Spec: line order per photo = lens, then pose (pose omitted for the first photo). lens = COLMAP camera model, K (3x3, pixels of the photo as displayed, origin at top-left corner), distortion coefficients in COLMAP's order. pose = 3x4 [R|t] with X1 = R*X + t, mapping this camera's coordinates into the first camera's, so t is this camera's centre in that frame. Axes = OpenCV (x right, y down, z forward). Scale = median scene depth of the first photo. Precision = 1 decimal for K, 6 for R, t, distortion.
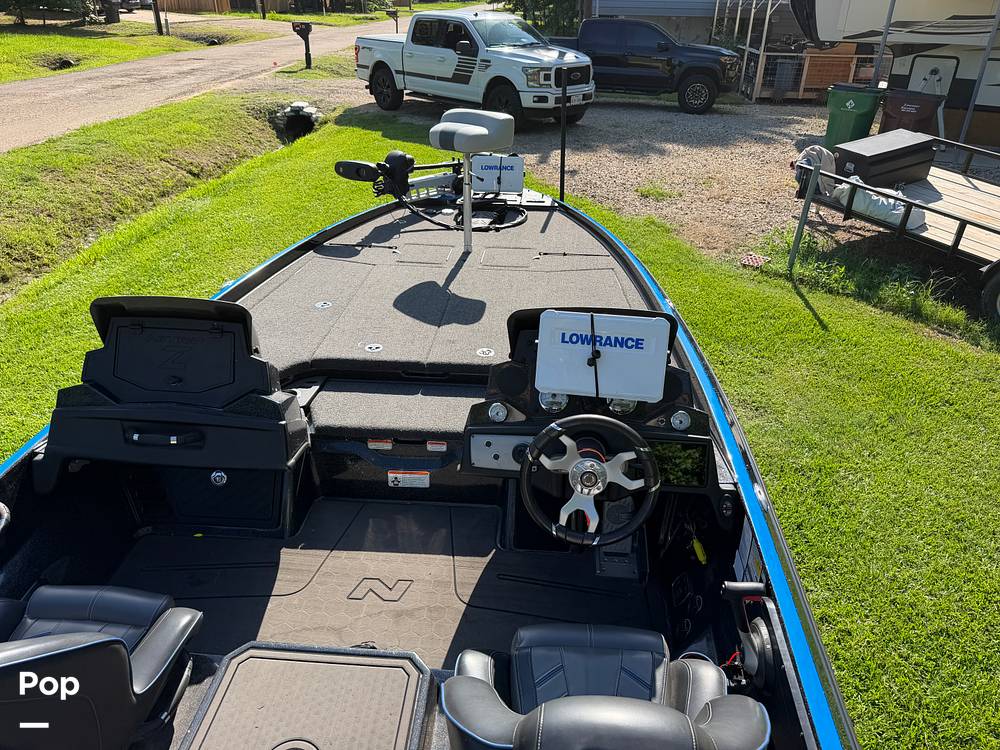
lens RADIAL K [[739.5, 0, 495.7], [0, 739.5, 353.8], [0, 0, 1]] dist [0.007708, -0.008095]
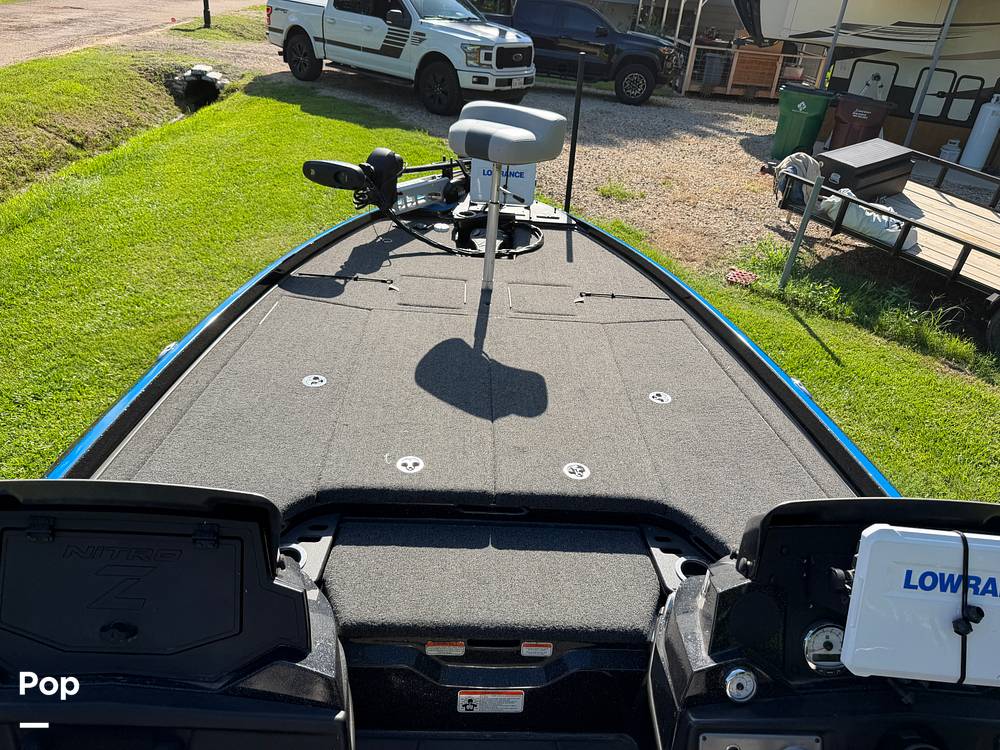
lens RADIAL K [[746.6, 0, 504.3], [0, 746.6, 353.2], [0, 0, 1]] dist [0.004573, -0.006352]
pose [[0.989737, 0.010431, 0.142517, -0.079343], [-0.013811, 0.999646, 0.022752, -0.055712], [-0.142229, -0.024487, 0.989531, 0.145418]]
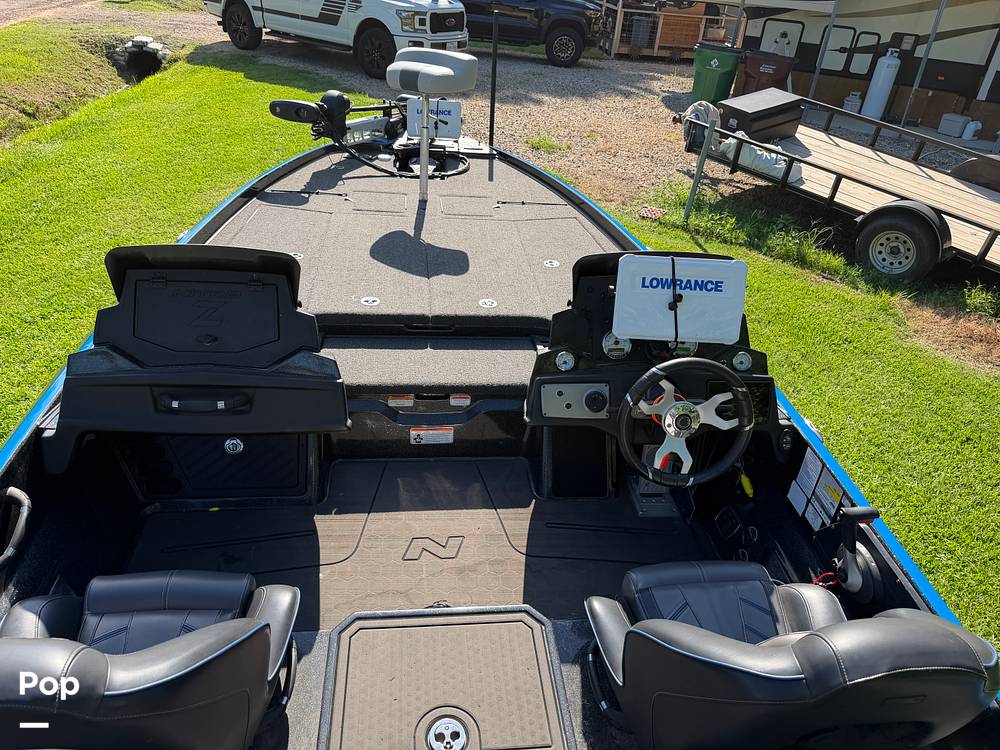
lens RADIAL K [[739.5, 0, 495.7], [0, 739.5, 353.8], [0, 0, 1]] dist [0.007708, -0.008095]
pose [[0.979855, -0.037257, 0.196202, -0.087173], [0.025340, 0.997698, 0.062905, 0.001927], [-0.198094, -0.056666, 0.978544, 0.018171]]
